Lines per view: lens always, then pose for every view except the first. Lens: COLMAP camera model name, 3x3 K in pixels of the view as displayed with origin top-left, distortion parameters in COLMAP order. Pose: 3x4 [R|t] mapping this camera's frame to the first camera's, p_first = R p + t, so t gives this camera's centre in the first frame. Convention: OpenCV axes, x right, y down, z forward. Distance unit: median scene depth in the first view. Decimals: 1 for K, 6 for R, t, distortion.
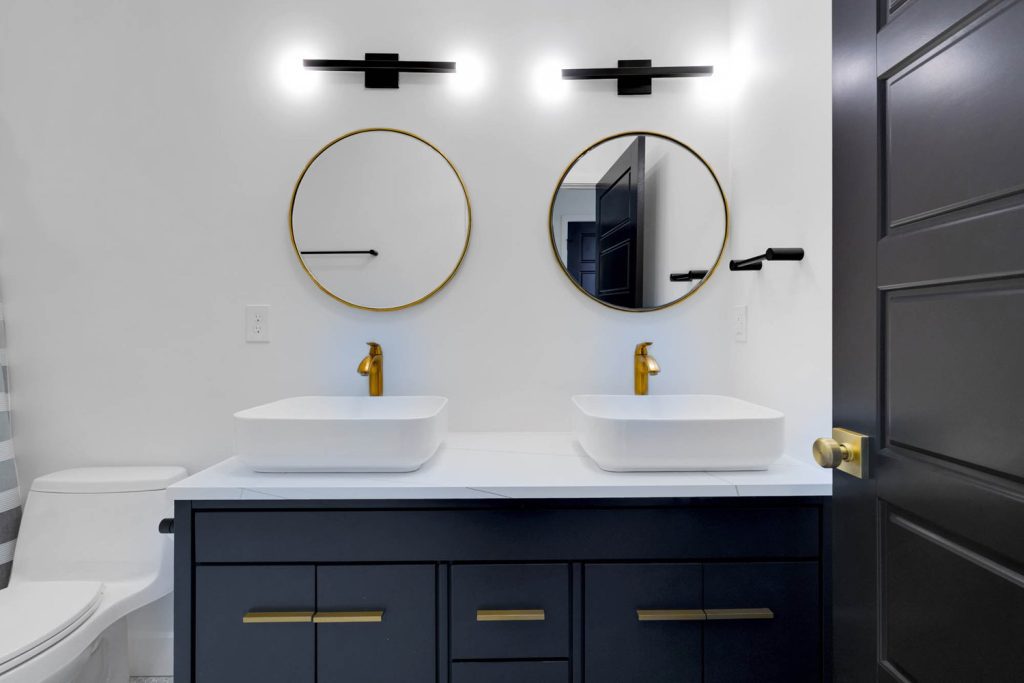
lens RADIAL K [[466.7, 0, 513.1], [0, 466.7, 335.4], [0, 0, 1]] dist [-0.000685, 0.001388]
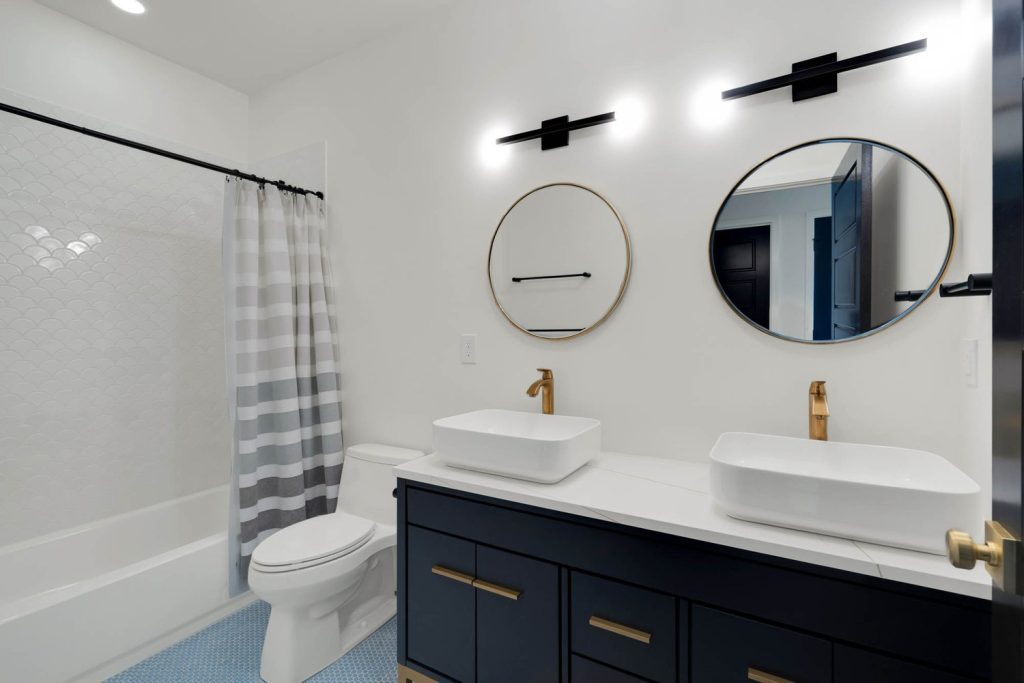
lens RADIAL K [[466.7, 0, 512.6], [0, 466.7, 340.9], [0, 0, 1]] dist [-0.000685, 0.001388]
pose [[0.857115, 0.008912, -0.515049, 0.240312], [-0.005580, 0.999952, 0.008016, -0.063091], [0.515096, -0.003996, 0.857123, -0.051116]]
